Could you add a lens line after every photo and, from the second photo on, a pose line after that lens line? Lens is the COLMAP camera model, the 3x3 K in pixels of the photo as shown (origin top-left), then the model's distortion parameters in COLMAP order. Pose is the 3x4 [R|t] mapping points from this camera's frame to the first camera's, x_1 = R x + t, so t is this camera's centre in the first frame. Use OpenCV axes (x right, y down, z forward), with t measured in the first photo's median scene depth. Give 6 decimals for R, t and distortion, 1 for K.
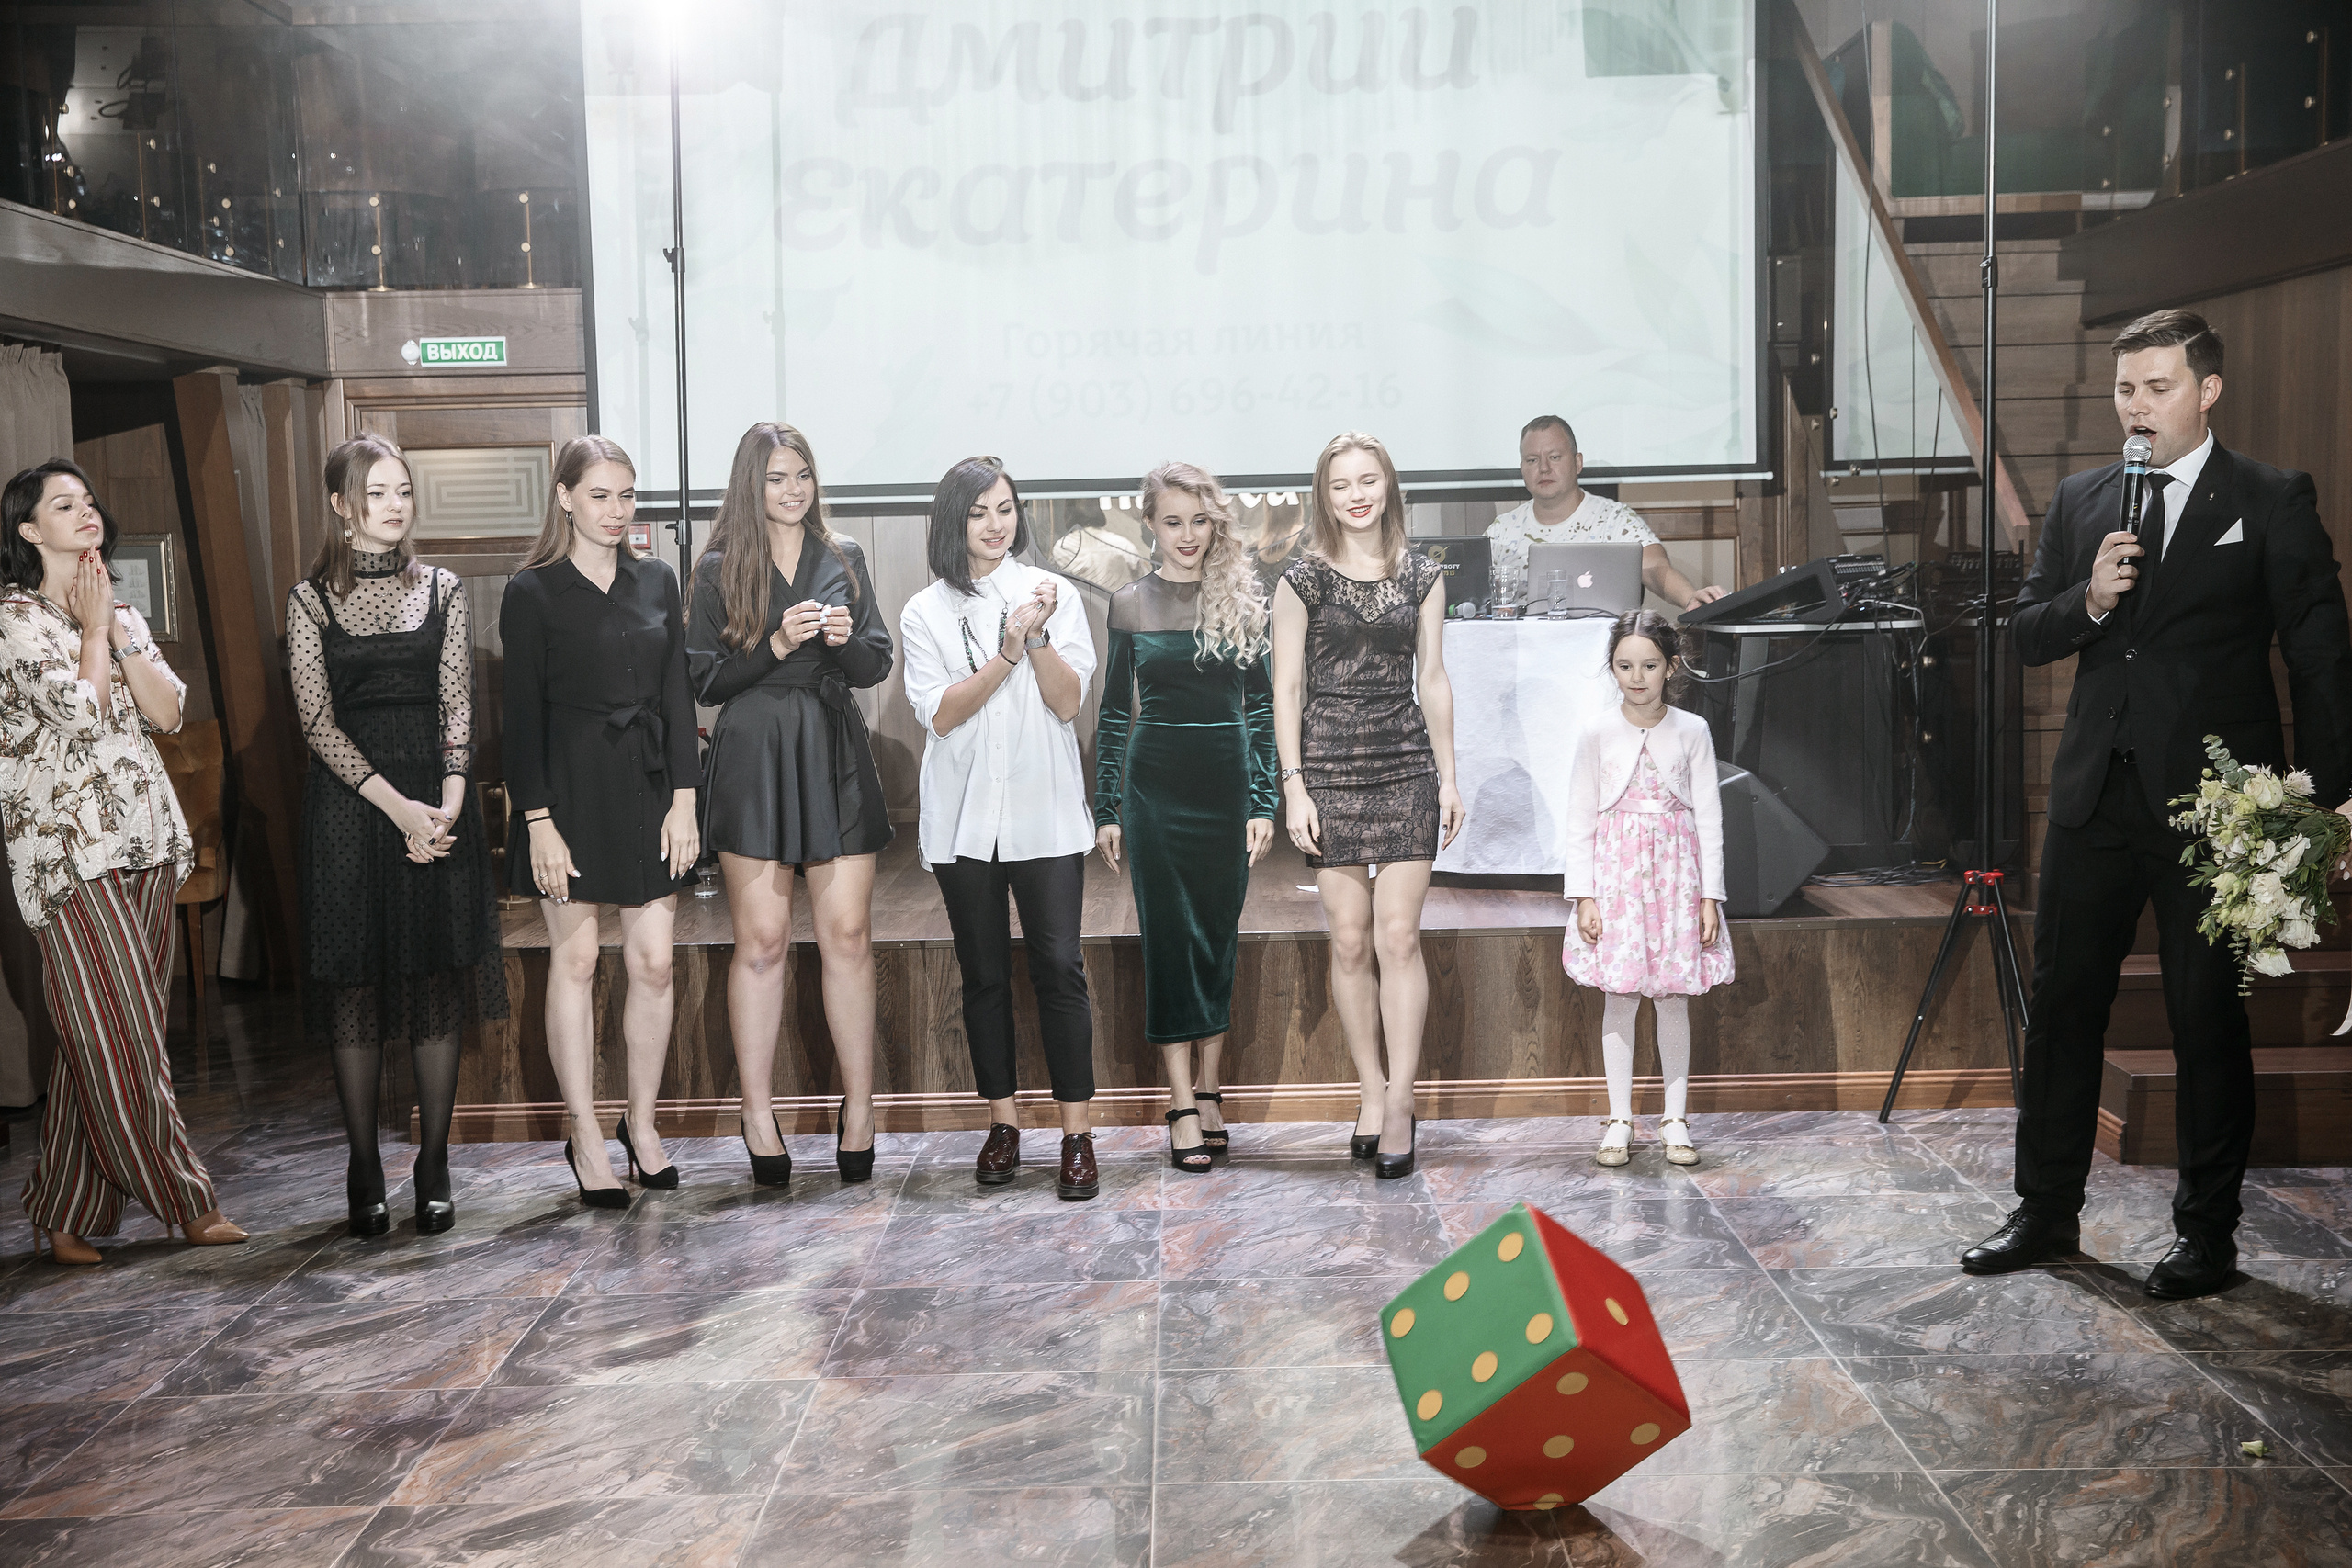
lens RADIAL K [[2918.3, 0, 1177.4], [0, 2918.3, 702.6], [0, 0, 1]] dist [-0.002217, 0.323120]
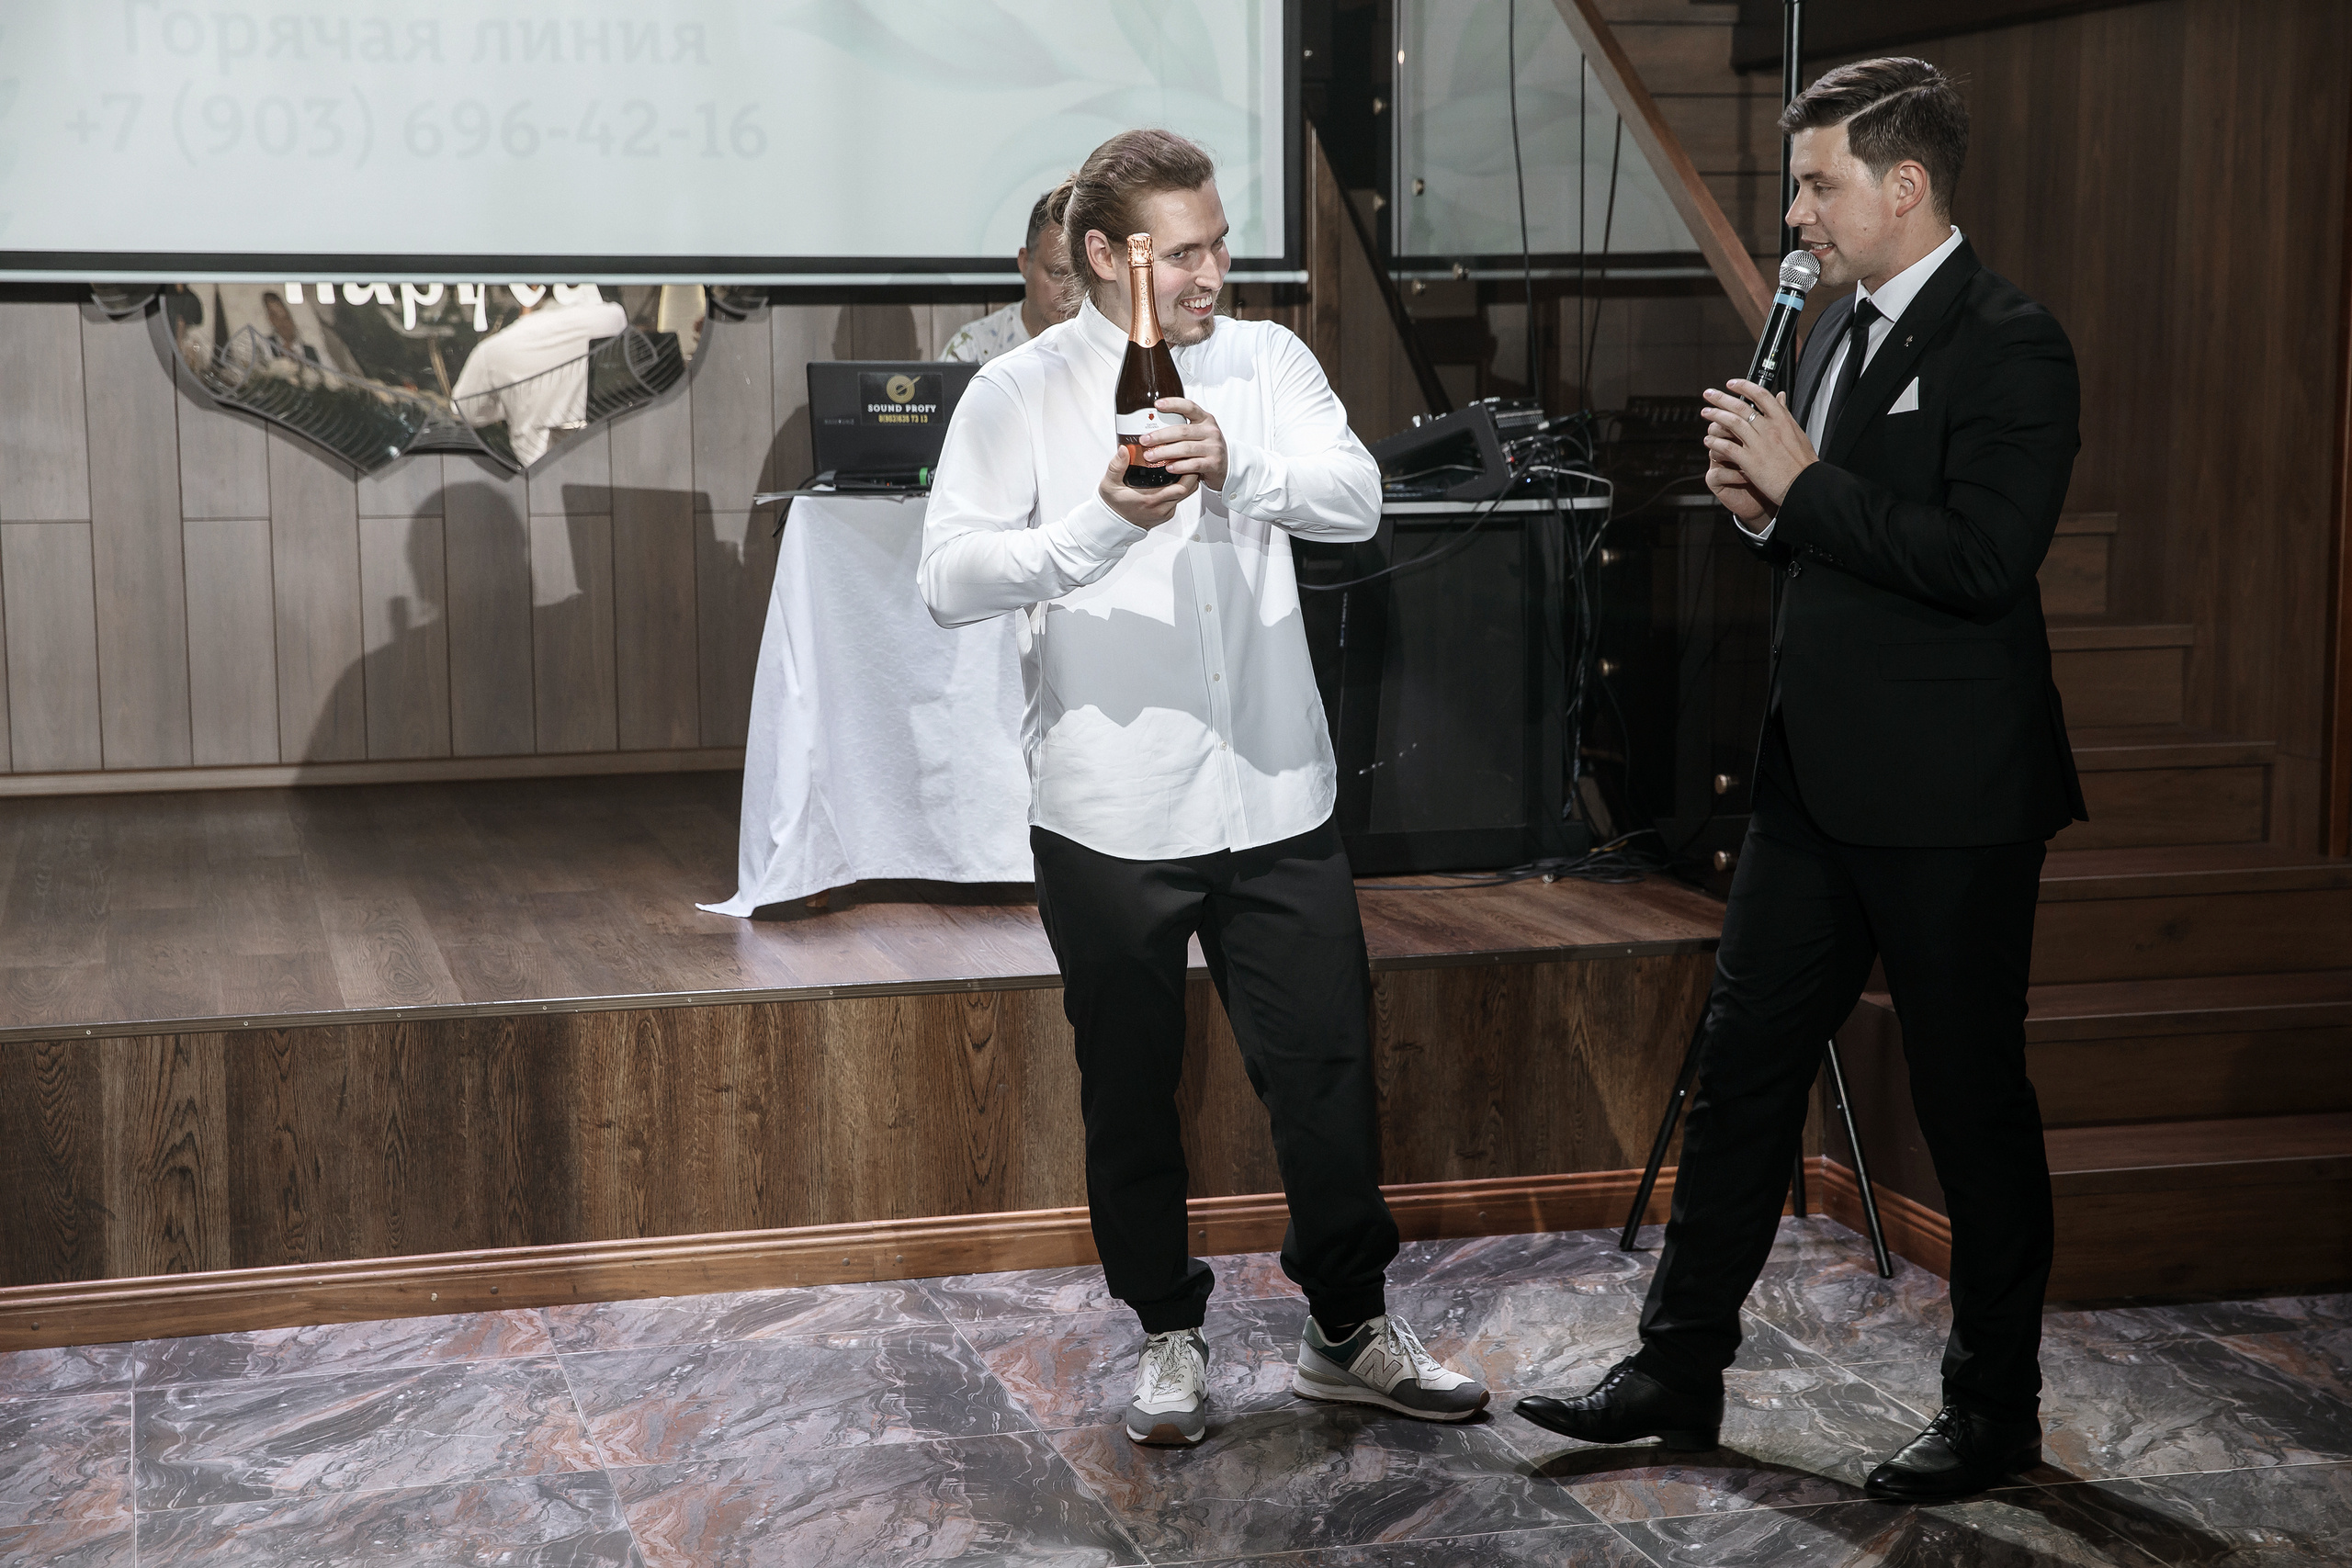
lens RADIAL K [[3960.6, 0, 1269.2], [0, 3960.6, 782.9], [0, 0, 1]] dist [0.127874, 0.186569]
pose [[0.962590, -0.013019, 0.270648, -0.058254], [-0.001240, 0.998623, 0.052447, -0.008059], [-0.270958, -0.050820, 0.961249, 0.102647]]
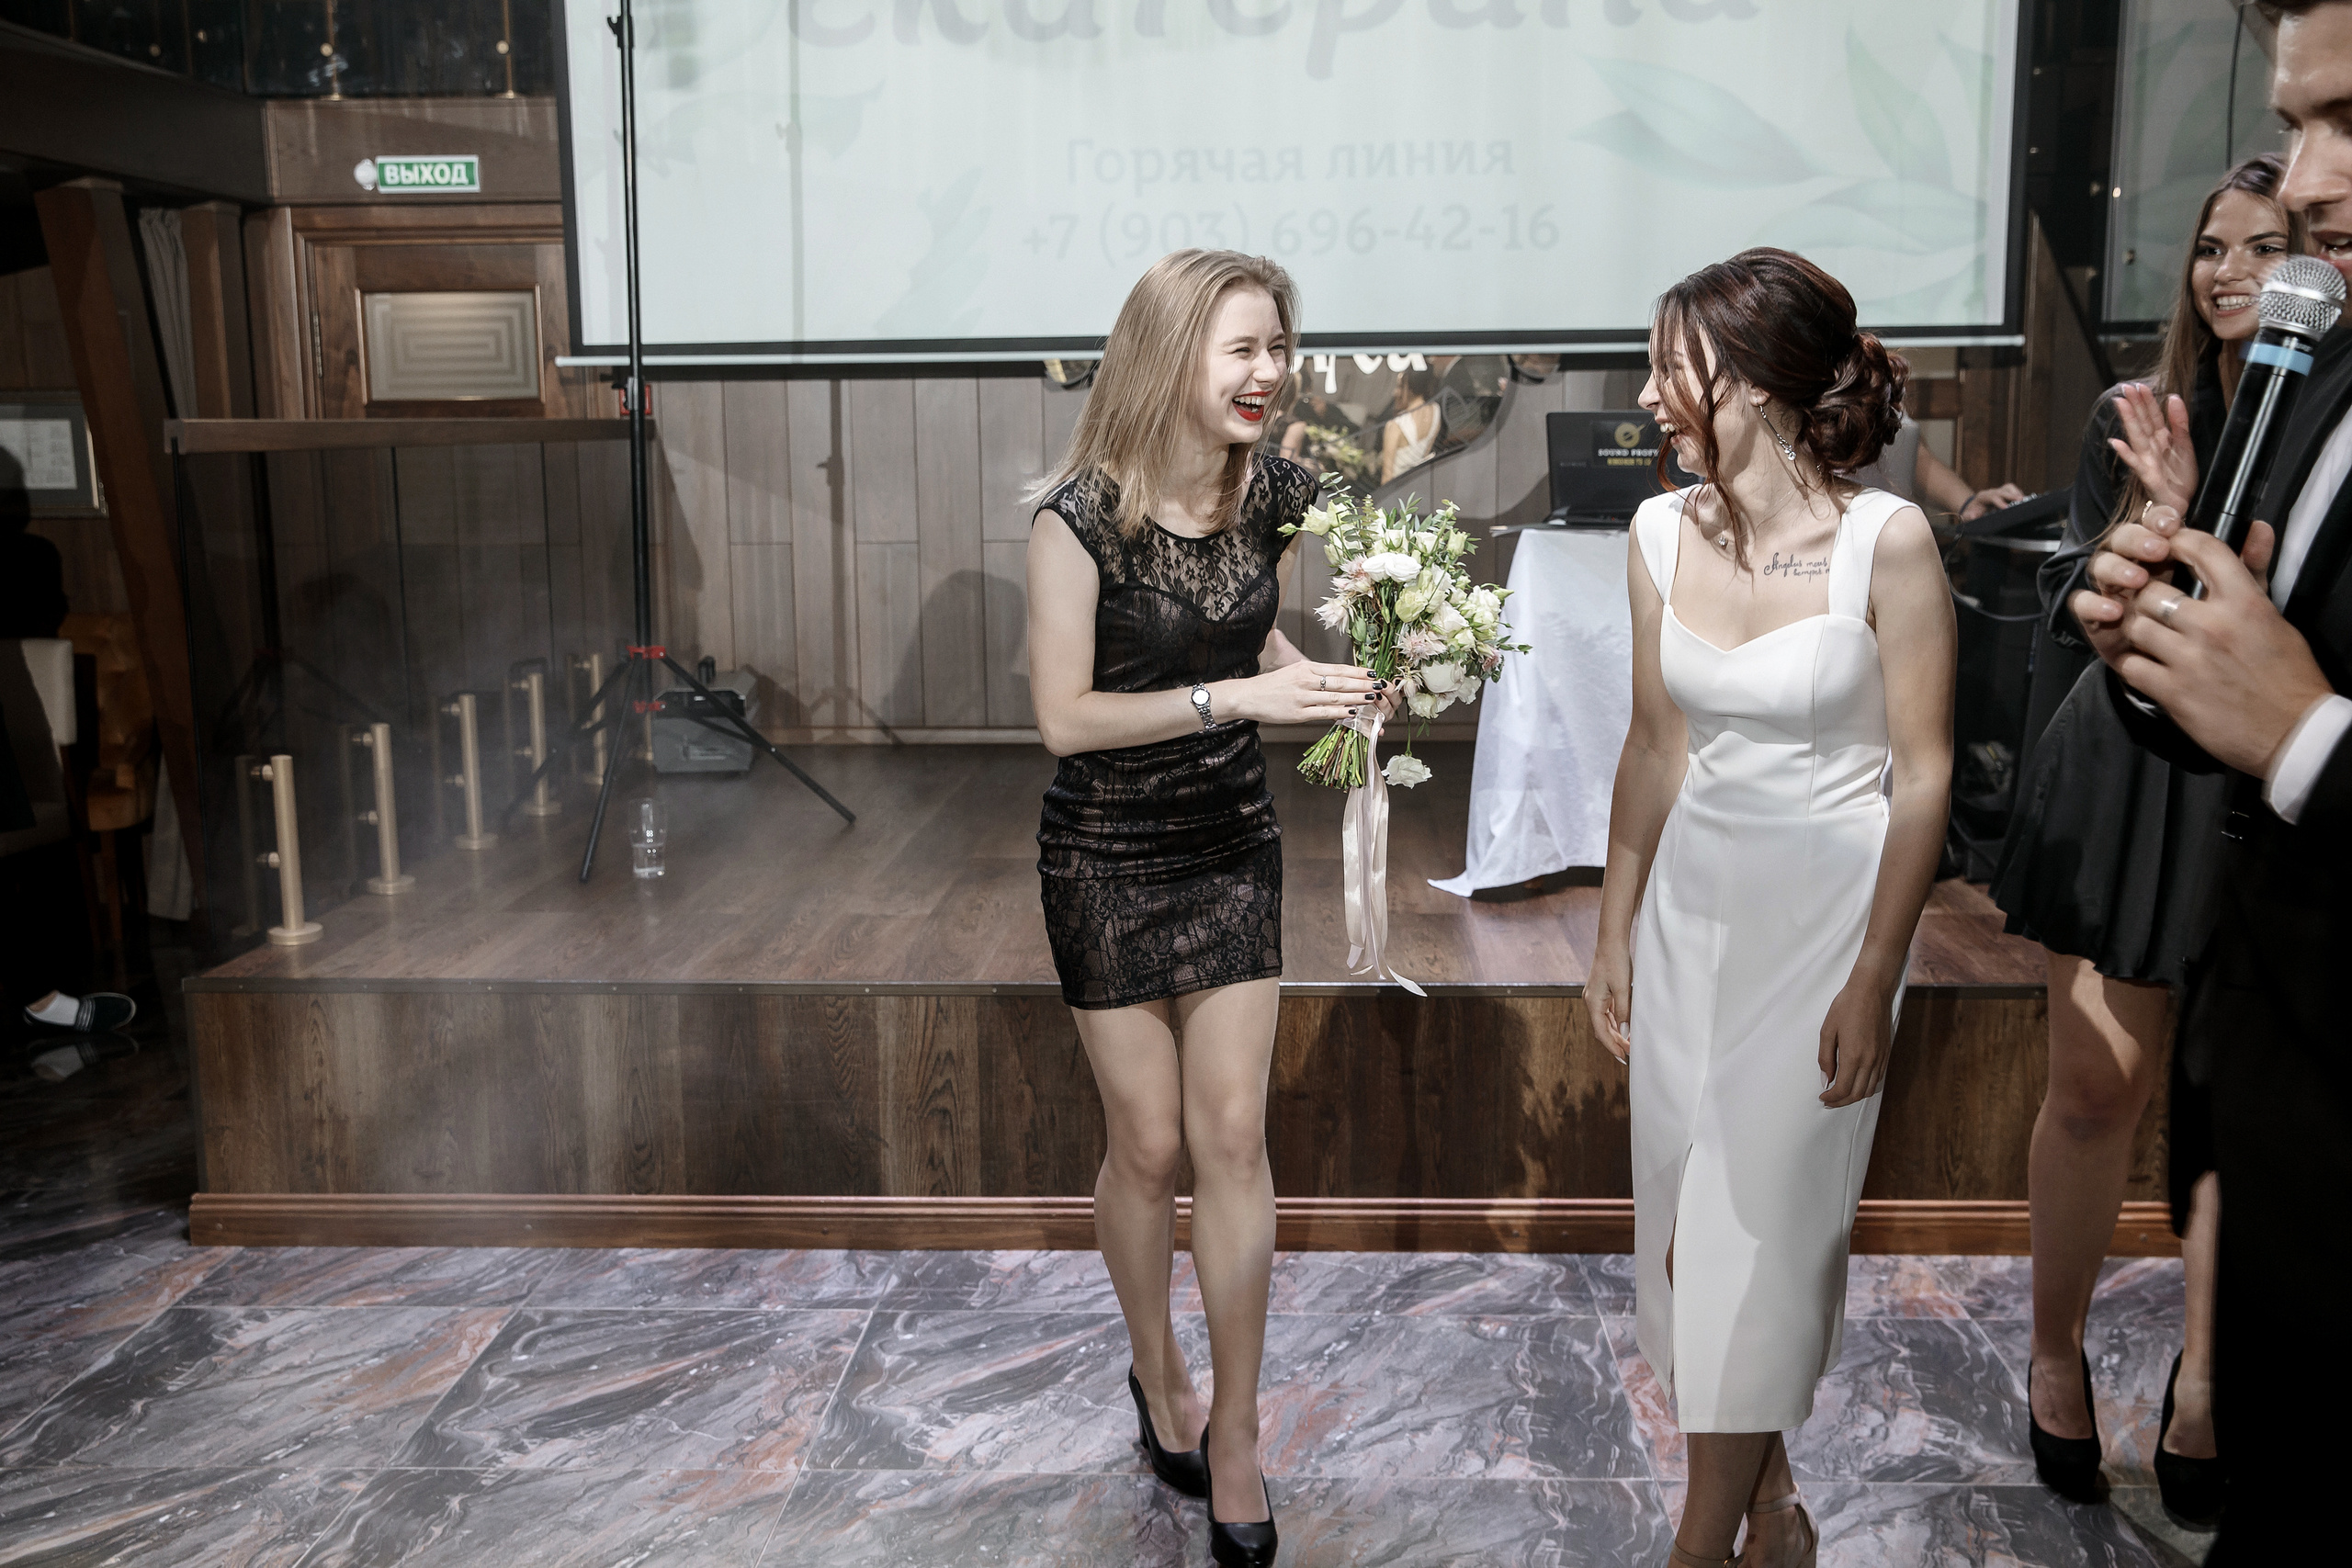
lens RADIAL K [[2523.6, 0, 1115.8], [0, 2523.6, 811.9], [0, 0, 1]] dist [-0.004449, 0.055944]
pose [[0.997876, 0.022805, -0.061025, 0.001005], [-0.016523, 0.994695, 0.101531, -0.015421], [0.063016, -0.100307, 0.992959, 0.285055]]
